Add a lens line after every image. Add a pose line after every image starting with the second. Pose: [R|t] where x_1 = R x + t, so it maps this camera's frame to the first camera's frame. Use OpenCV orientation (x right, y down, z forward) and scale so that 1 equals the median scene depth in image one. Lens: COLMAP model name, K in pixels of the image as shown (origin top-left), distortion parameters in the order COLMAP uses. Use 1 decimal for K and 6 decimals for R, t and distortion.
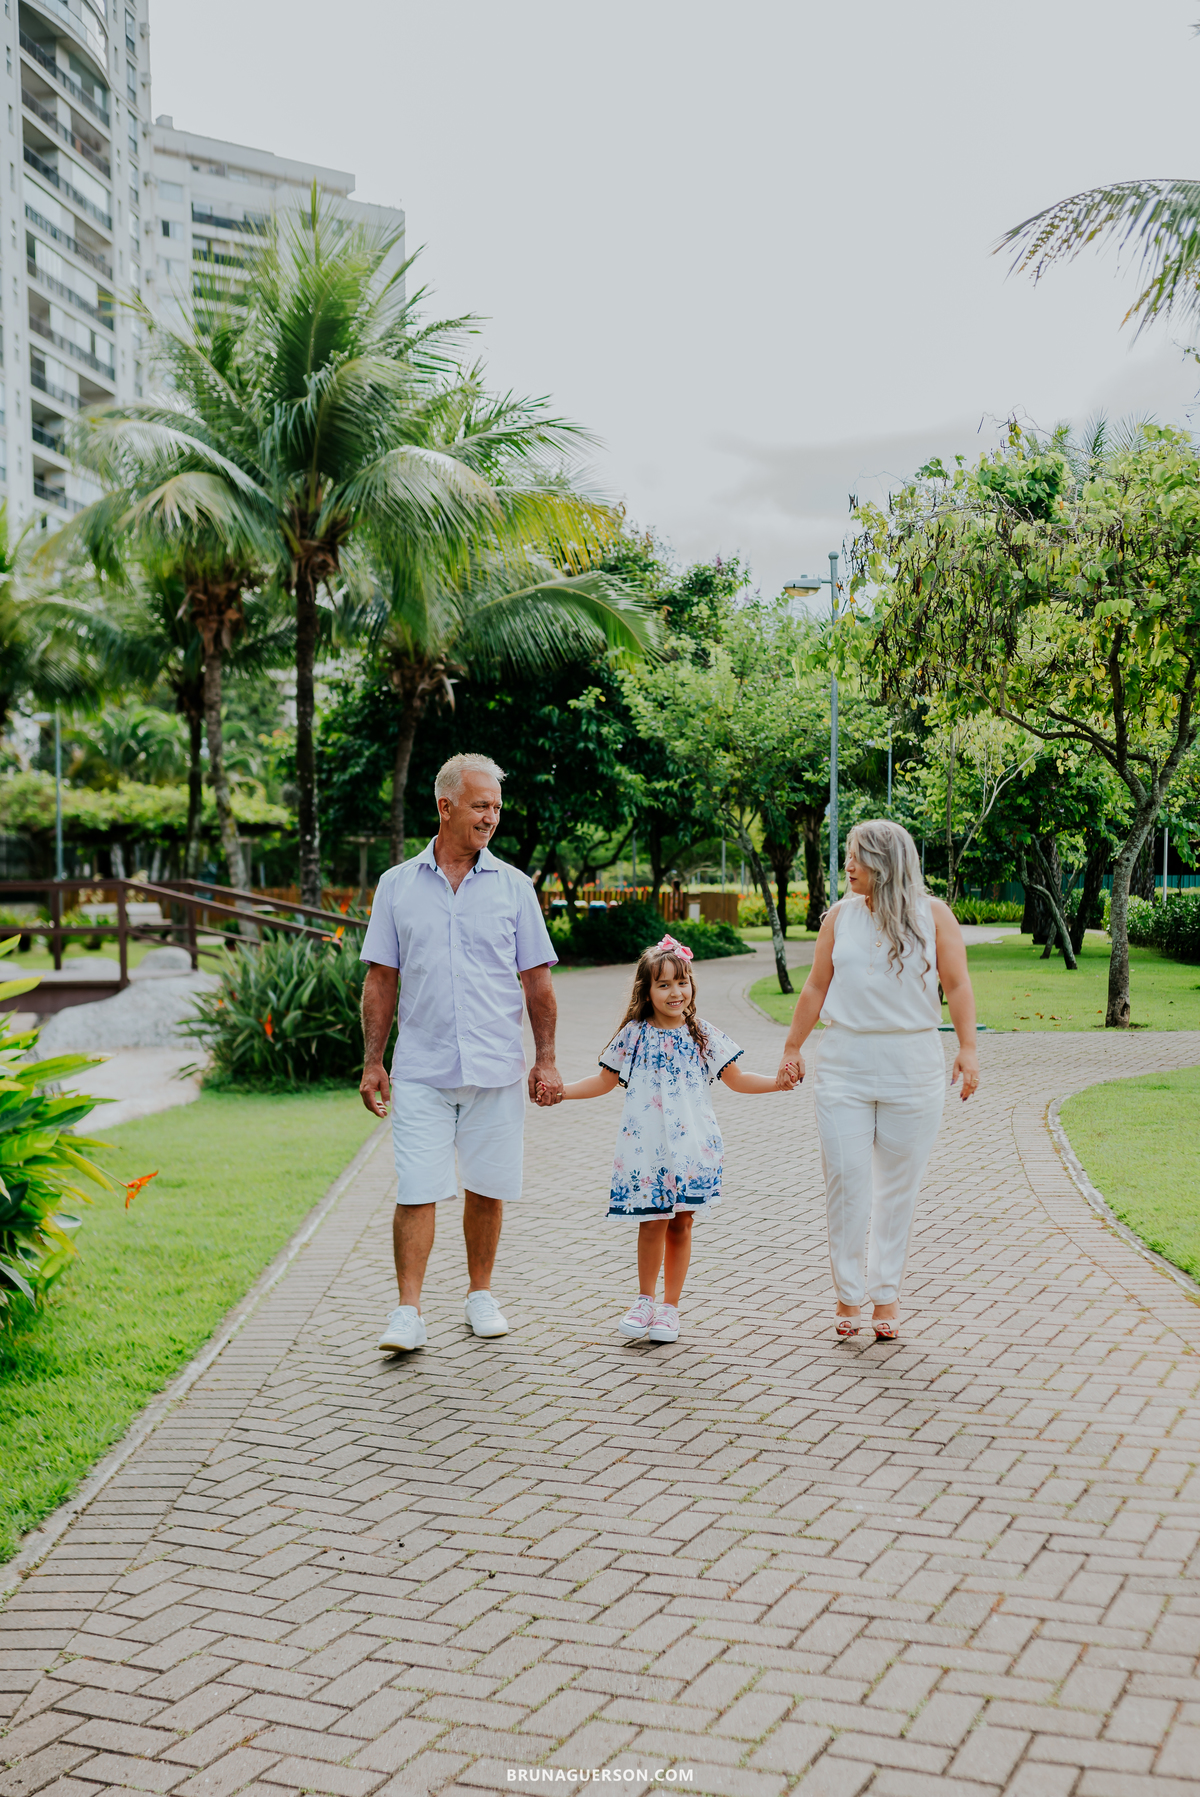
lens RADIAL K [[2018.7, 0, 597.6], [0, 2018.7, 1072.3], [0, 0, 1]] dist [-0.026243, 0.031950]
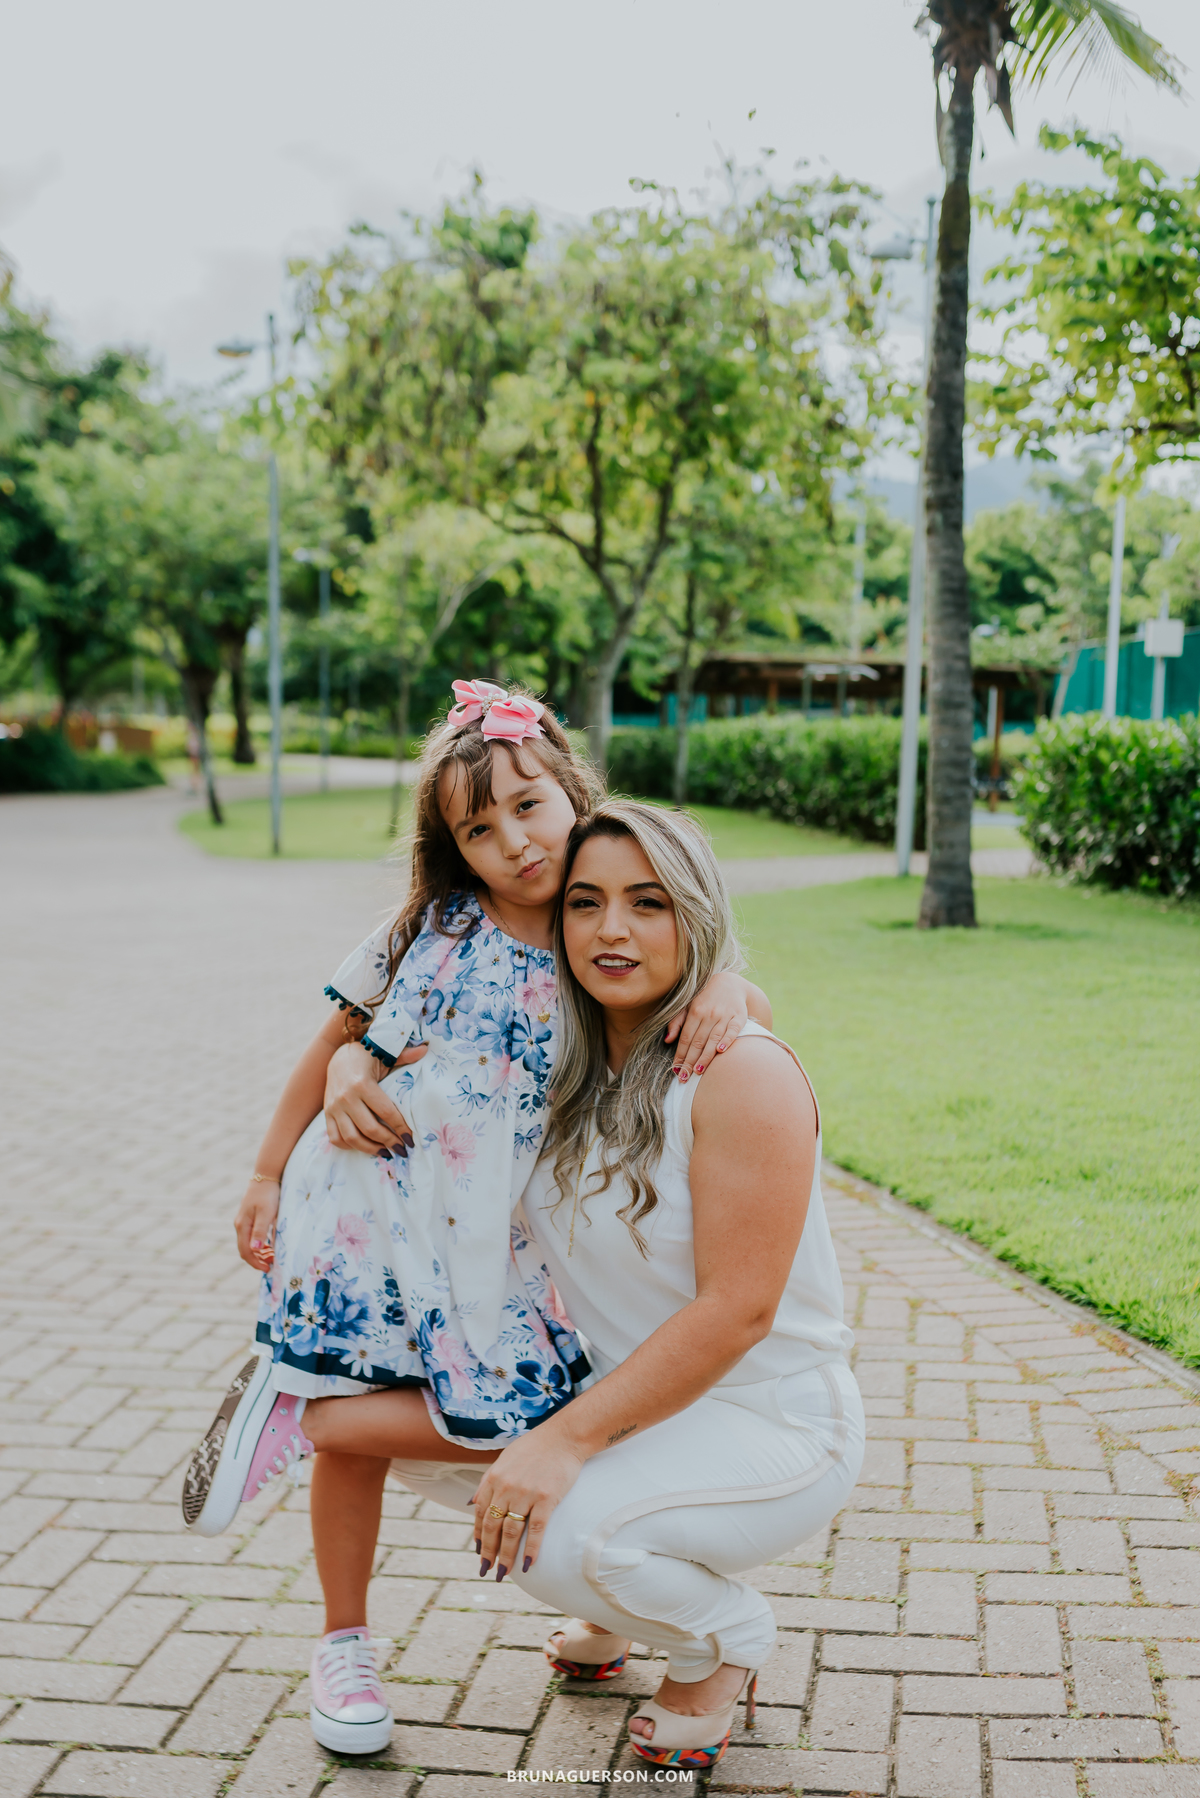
lens RADIAL K [[2074.0, 0, 600.6], [0, 2074.0, 1014.4], [0, 0, 1]] dist [-0.027004, 0.013057]
pose [[0.959999, -0.022642, 0.279085, -0.000762], [0.010680, 0.998961, 0.044309, 0.004930], [-0.279798, -0.039556, 0.959244, 0.100763]]
